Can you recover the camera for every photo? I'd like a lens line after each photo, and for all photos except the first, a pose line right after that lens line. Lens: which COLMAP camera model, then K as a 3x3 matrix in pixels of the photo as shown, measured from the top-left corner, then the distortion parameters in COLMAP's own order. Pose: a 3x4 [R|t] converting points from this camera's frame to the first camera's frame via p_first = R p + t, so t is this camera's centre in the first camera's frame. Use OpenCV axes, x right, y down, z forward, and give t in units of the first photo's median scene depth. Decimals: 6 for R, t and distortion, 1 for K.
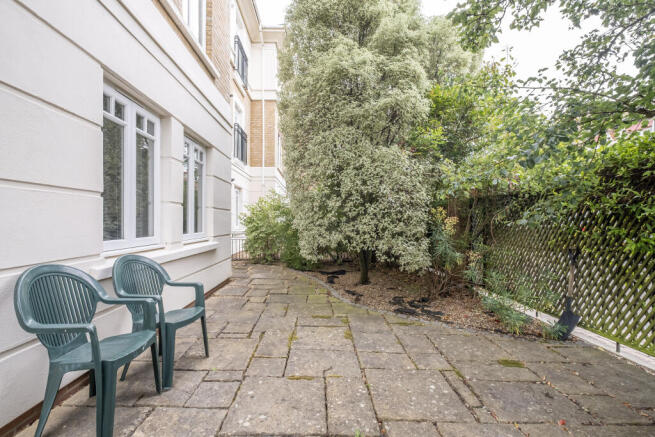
lens RADIAL K [[283.5, 0, 326.4], [0, 283.5, 227.9], [0, 0, 1]] dist [-0.004689, -0.000335]
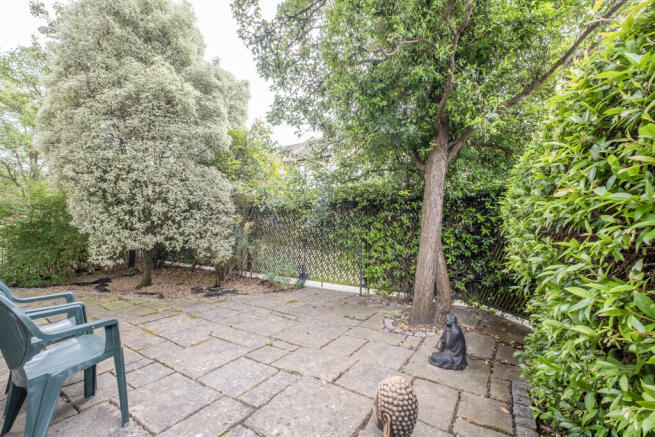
lens RADIAL K [[283.5, 0, 326.4], [0, 283.5, 227.9], [0, 0, 1]] dist [-0.004689, -0.000335]
pose [[0.547101, -0.009203, 0.837016, -0.574830], [0.012816, 0.999914, 0.002618, -0.005127], [-0.836969, 0.009295, 0.547172, -0.153613]]
